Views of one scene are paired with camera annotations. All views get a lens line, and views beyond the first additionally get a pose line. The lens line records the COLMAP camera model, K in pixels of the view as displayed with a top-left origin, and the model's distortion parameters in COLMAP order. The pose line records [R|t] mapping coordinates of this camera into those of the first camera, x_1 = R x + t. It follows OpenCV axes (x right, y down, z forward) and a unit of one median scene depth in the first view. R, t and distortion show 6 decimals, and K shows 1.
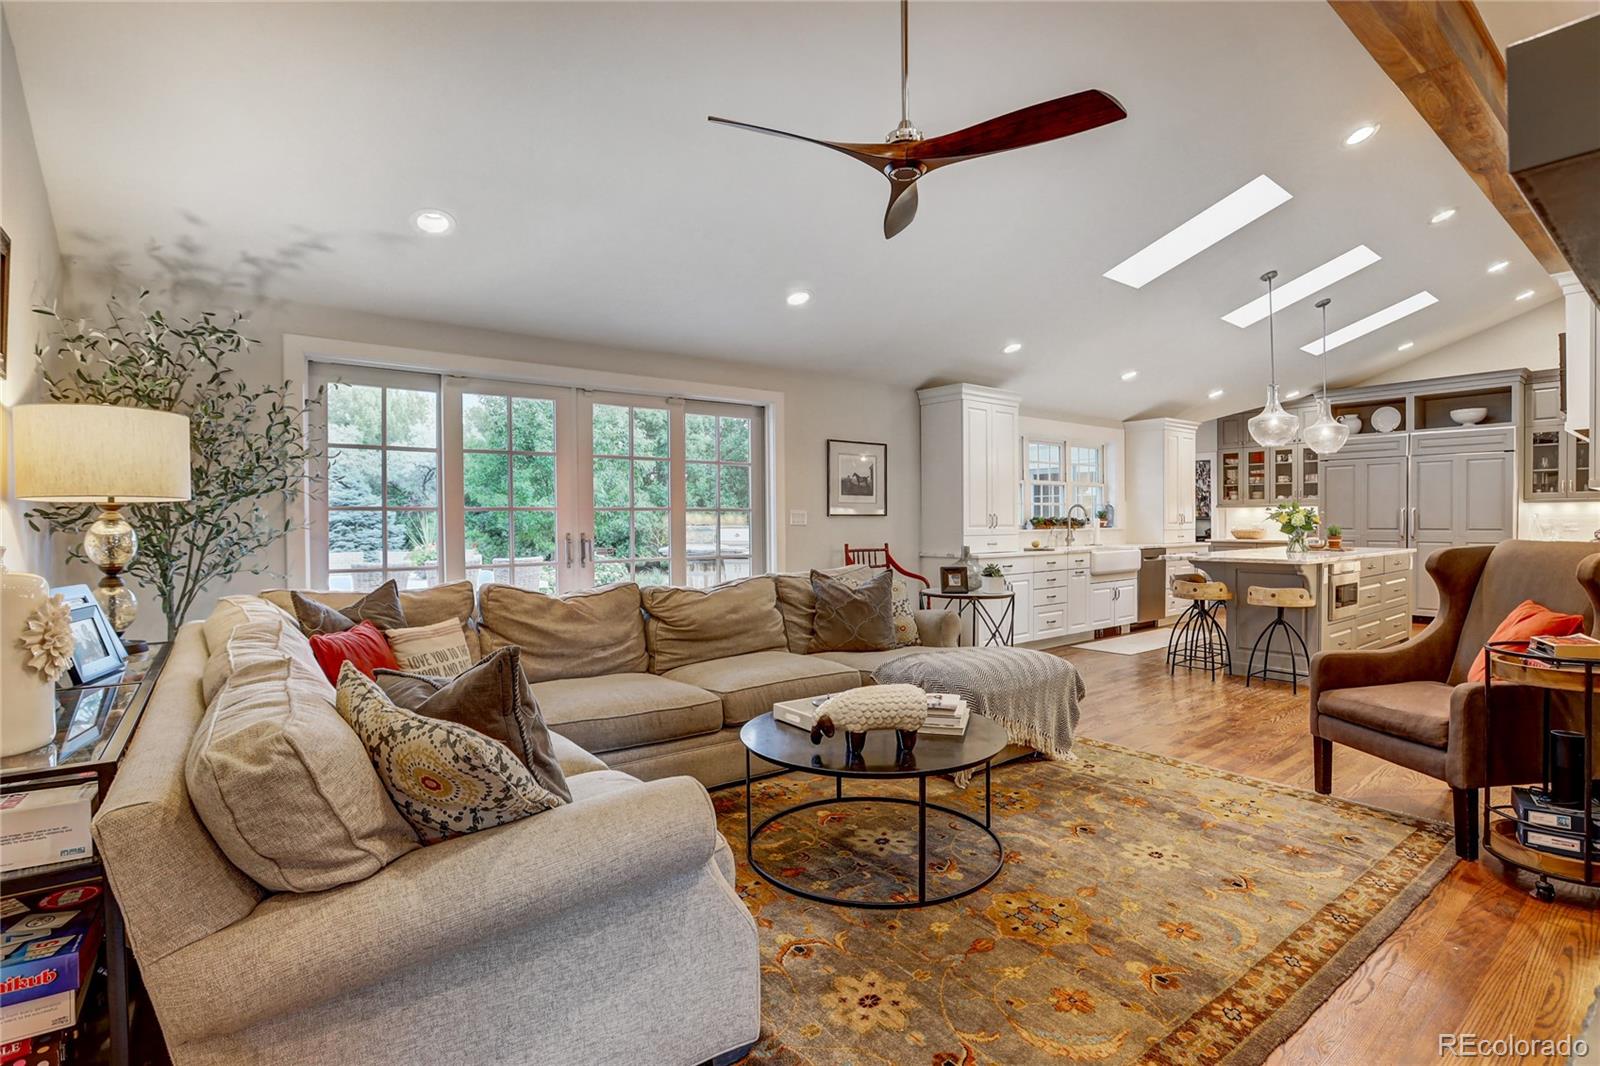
lens RADIAL K [[744.2, 0, 800.6], [0, 744.2, 532.2], [0, 0, 1]] dist [-0.037612, 0.004523]
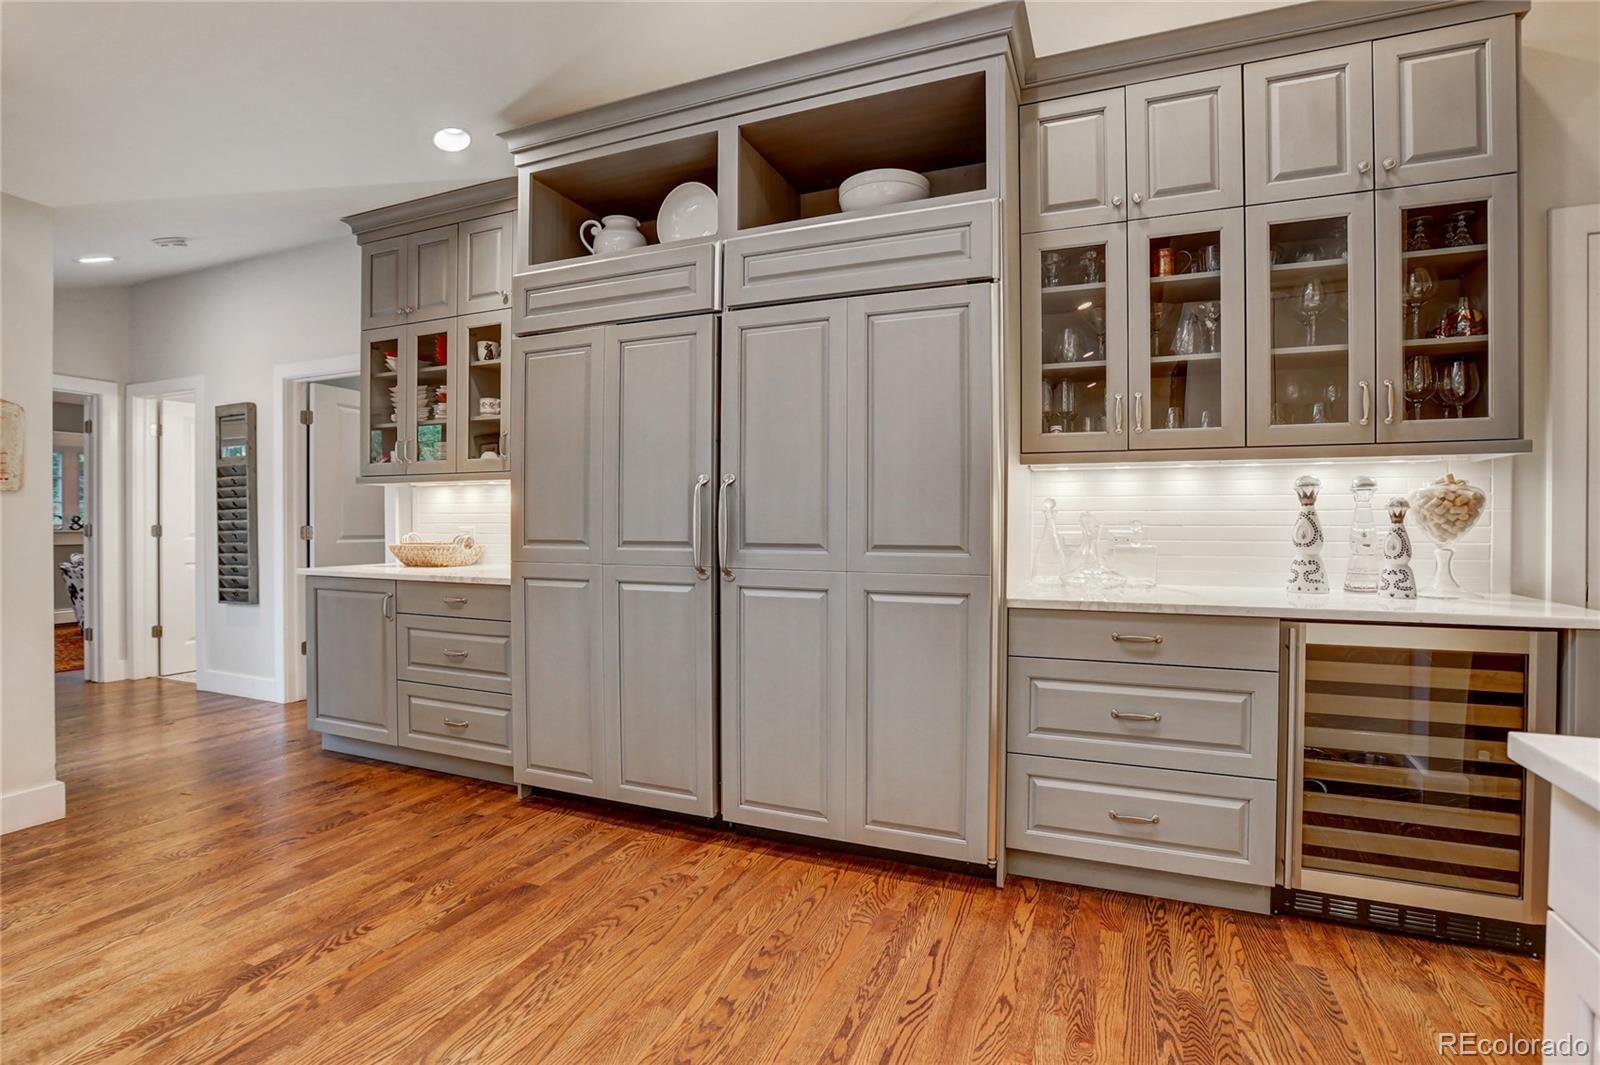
lens RADIAL K [[744.2, 0, 775.6], [0, 744.2, 524.9], [0, 0, 1]] dist [-0.037612, 0.004523]
pose [[0.894125, -0.000853, 0.447817, 0.713714], [0.004380, 0.999967, -0.006840, -0.011469], [-0.447796, 0.008078, 0.894099, 0.708145]]
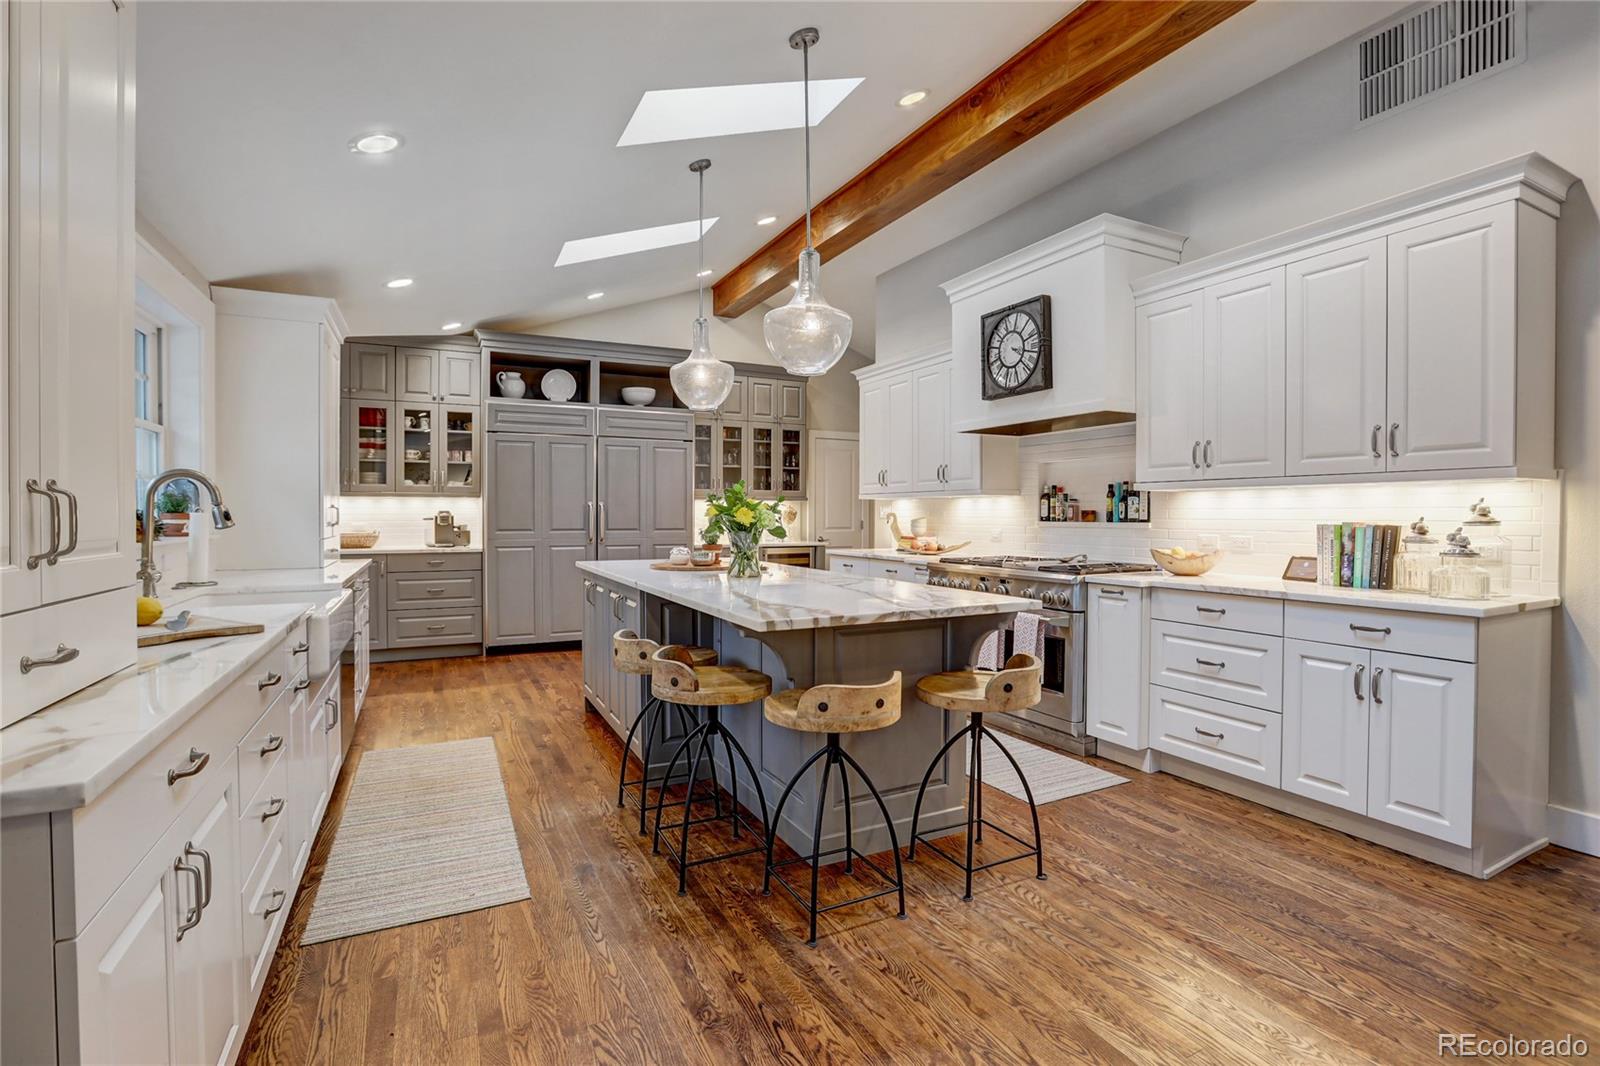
lens RADIAL K [[744.2, 0, 796.3], [0, 744.2, 520.6], [0, 0, 1]] dist [-0.037612, 0.004523]
pose [[0.204546, -0.007084, 0.978831, 0.102703], [0.011055, 0.999927, 0.004927, -0.015760], [-0.978794, 0.009814, 0.204610, 0.629129]]
